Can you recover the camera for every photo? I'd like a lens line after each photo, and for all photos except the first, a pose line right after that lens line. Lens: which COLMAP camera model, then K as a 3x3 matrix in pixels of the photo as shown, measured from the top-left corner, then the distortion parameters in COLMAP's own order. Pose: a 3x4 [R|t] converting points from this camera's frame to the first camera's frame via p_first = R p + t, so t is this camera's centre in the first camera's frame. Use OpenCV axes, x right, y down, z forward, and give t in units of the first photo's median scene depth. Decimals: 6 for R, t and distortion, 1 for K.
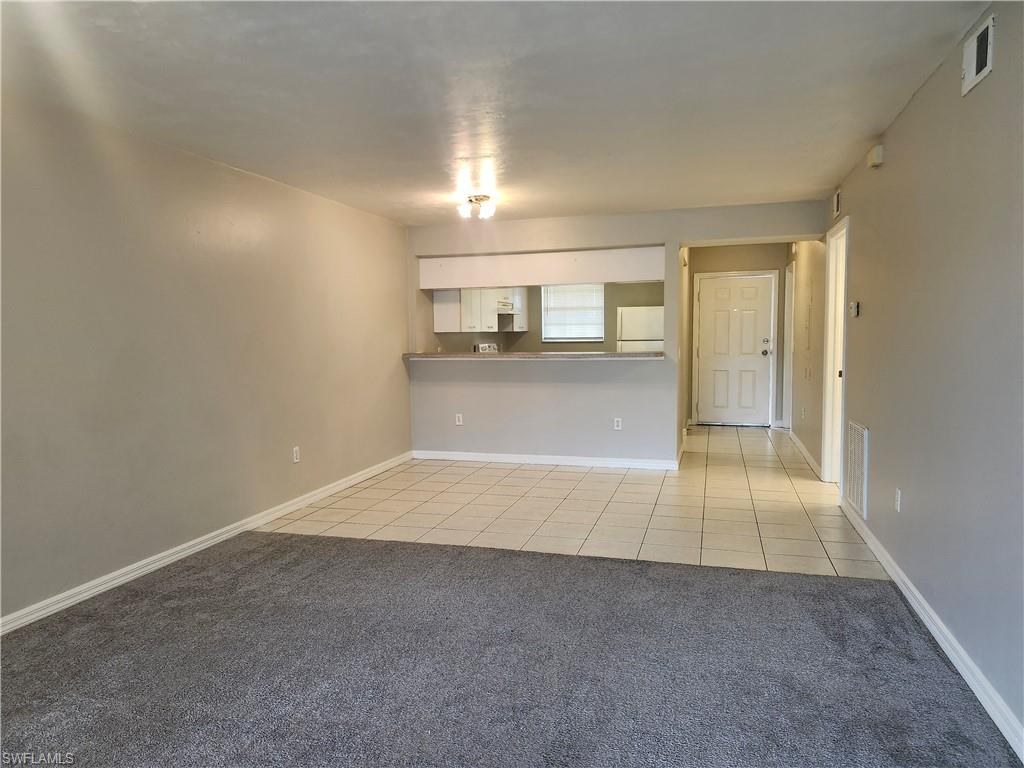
lens RADIAL K [[704.4, 0, 507.4], [0, 704.4, 388.8], [0, 0, 1]] dist [0.045401, -0.030665]
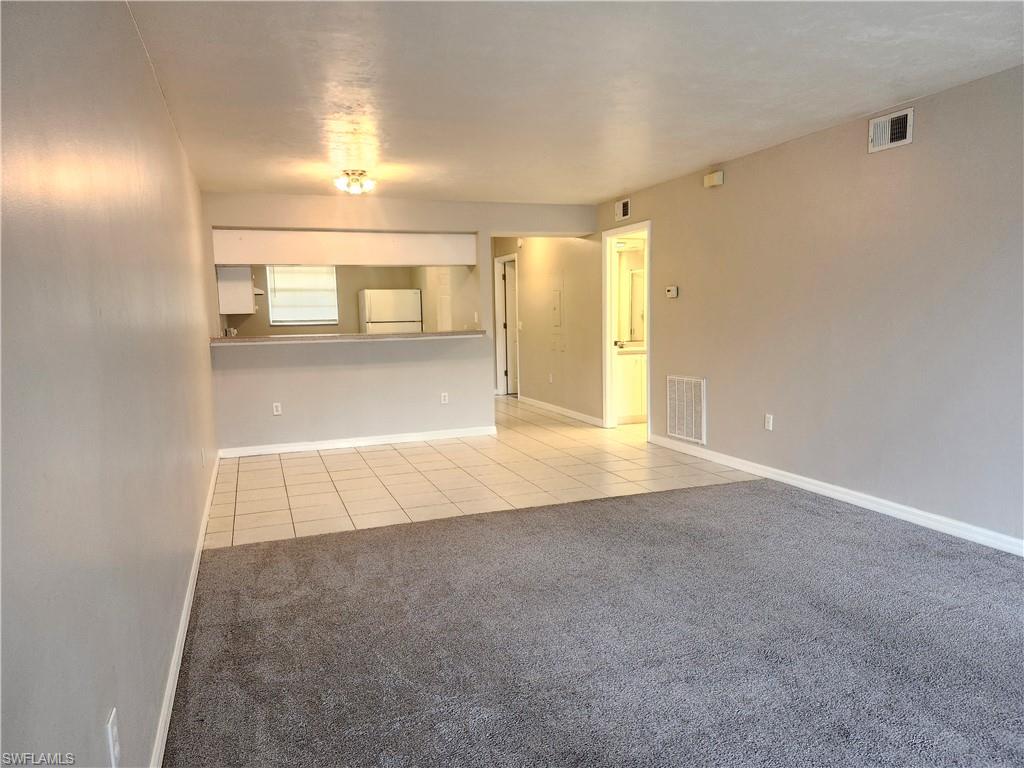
lens RADIAL K [[704.4, 0, 508.2], [0, 704.4, 382.3], [0, 0, 1]] dist [0.045401, -0.030665]
pose [[0.802571, -0.063209, 0.593198, -0.371379], [0.058294, 0.997922, 0.027466, 0.002107], [-0.593701, 0.012537, 0.804588, 0.079438]]
